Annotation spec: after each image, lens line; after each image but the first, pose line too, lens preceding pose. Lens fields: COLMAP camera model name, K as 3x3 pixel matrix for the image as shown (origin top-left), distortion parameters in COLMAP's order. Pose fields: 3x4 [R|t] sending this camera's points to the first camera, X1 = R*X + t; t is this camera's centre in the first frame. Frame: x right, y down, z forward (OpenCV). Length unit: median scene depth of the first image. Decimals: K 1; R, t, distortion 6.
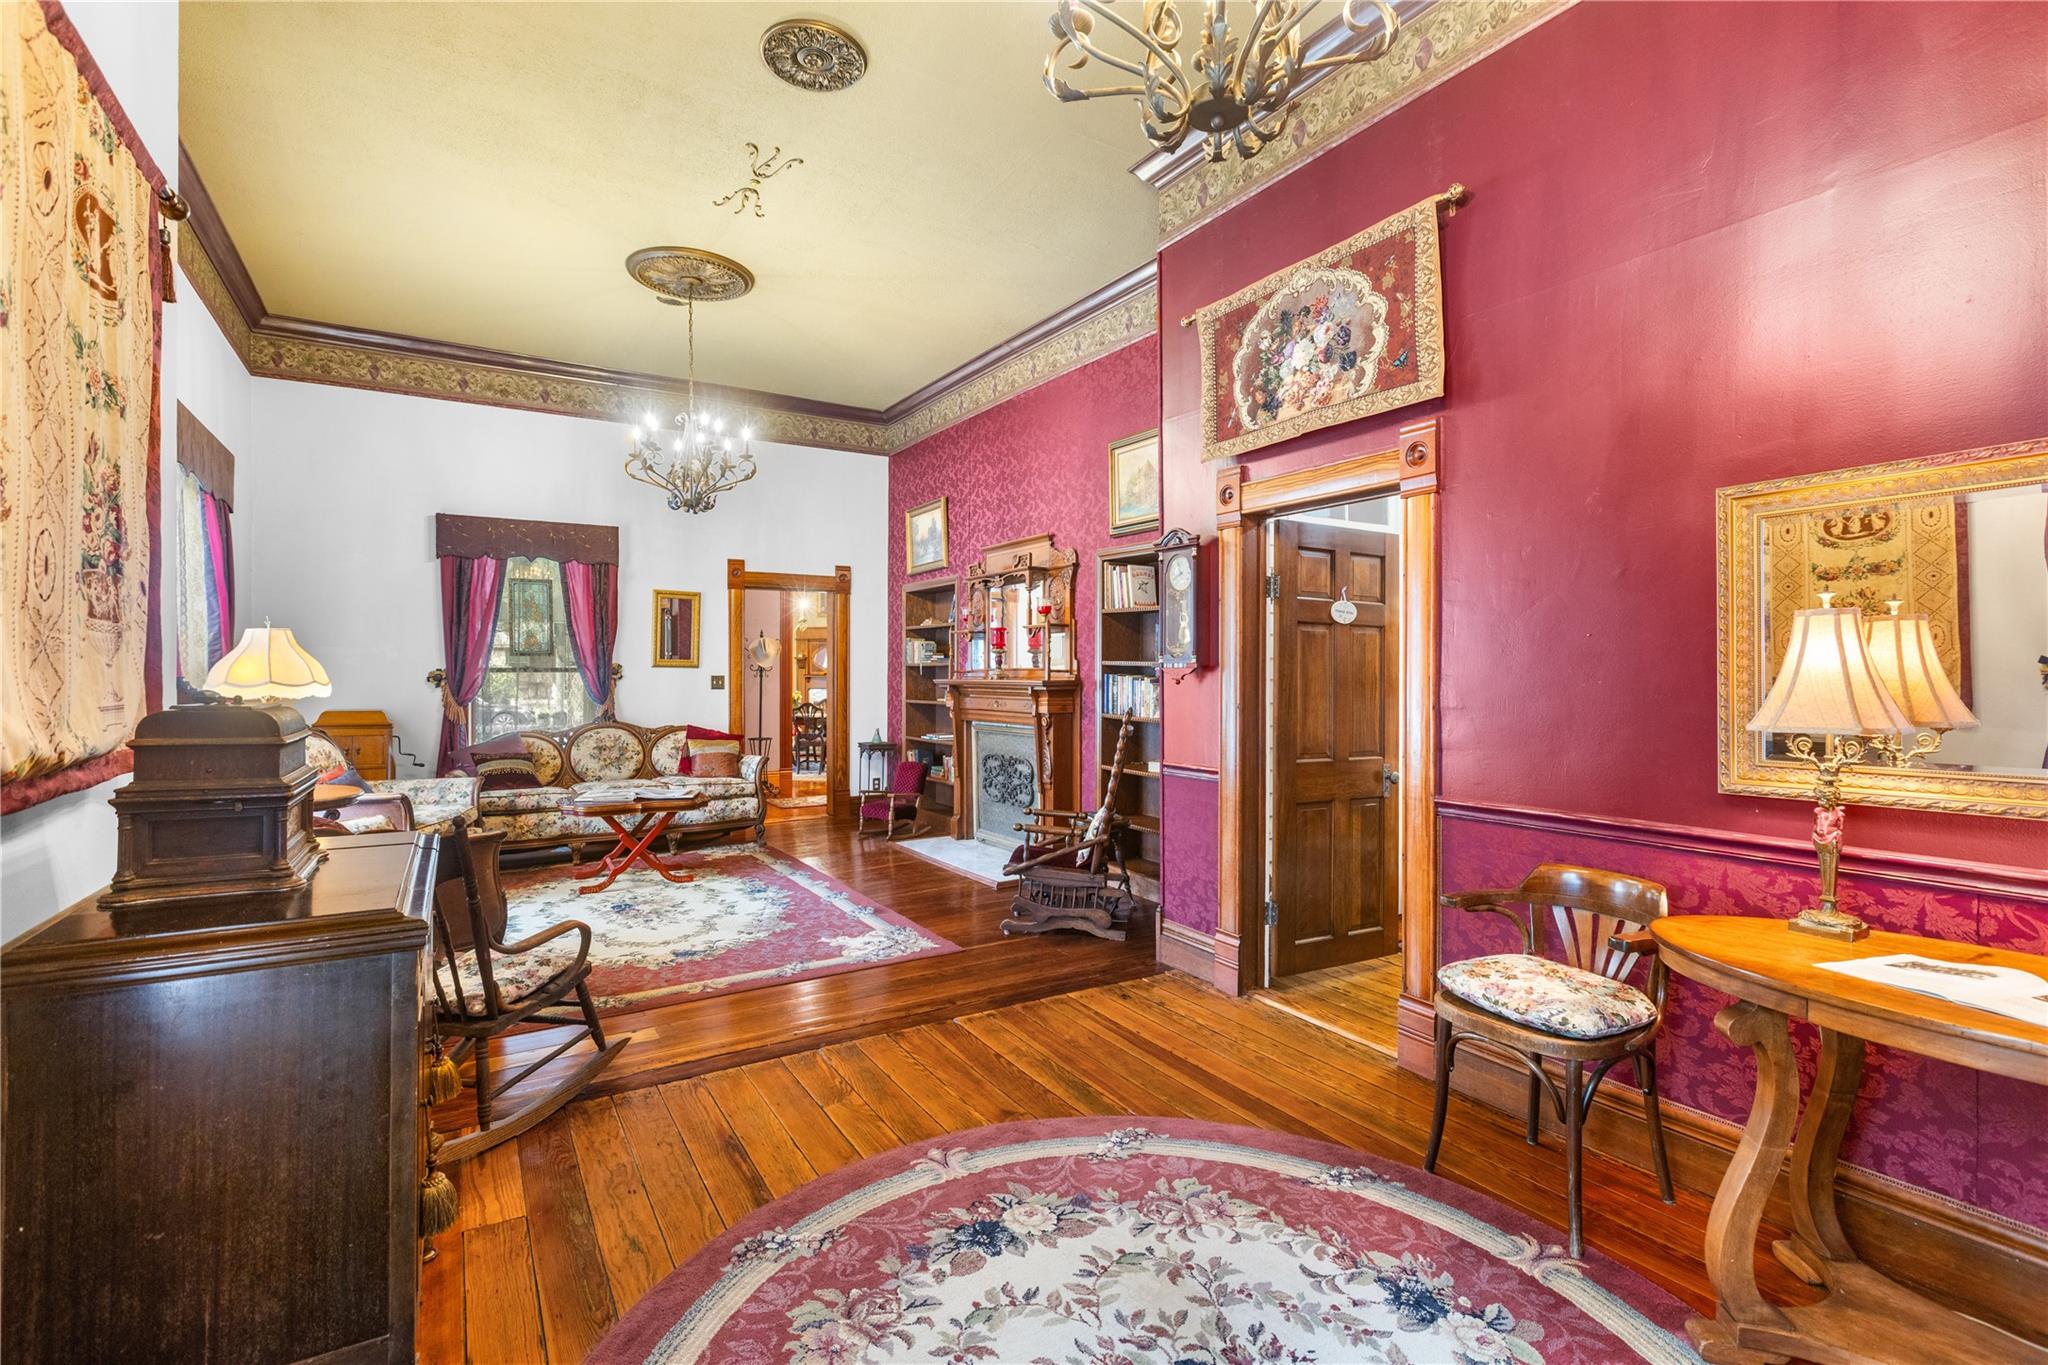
lens RADIAL K [[919.4, 0, 1026.5], [0, 919.4, 674.9], [0, 0, 1]] dist [0.002806, 0.000046]
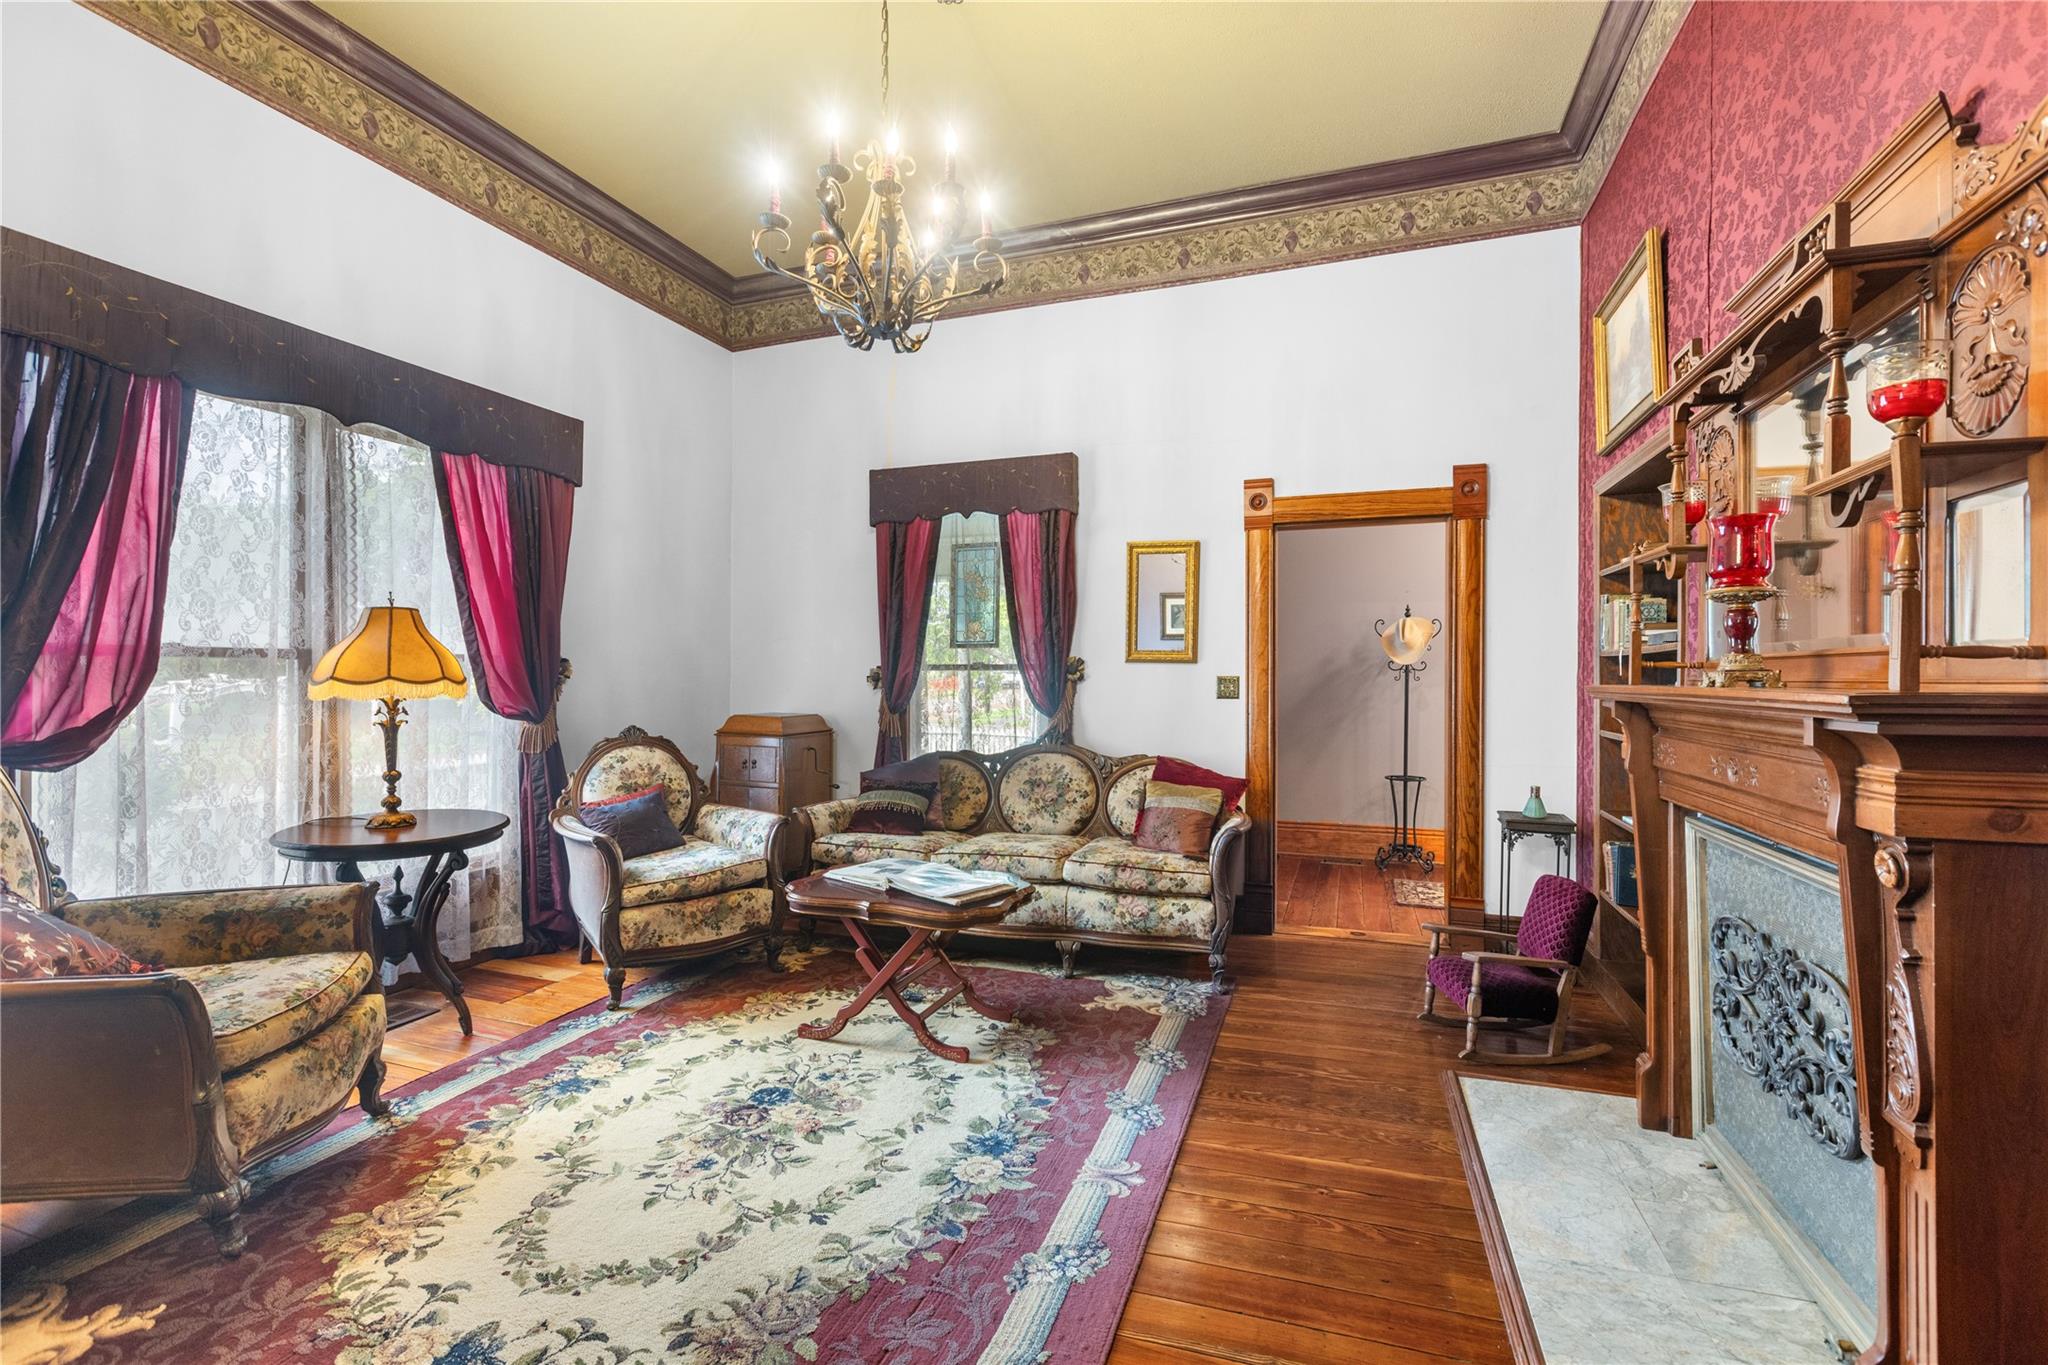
lens RADIAL K [[919.4, 0, 1012.5], [0, 919.4, 677.8], [0, 0, 1]] dist [0.002806, 0.000046]
pose [[0.620091, 0.002956, -0.784524, 0.054575], [-0.005509, 0.999985, -0.000586, 0.003129], [0.784511, 0.004685, 0.620098, 0.565705]]
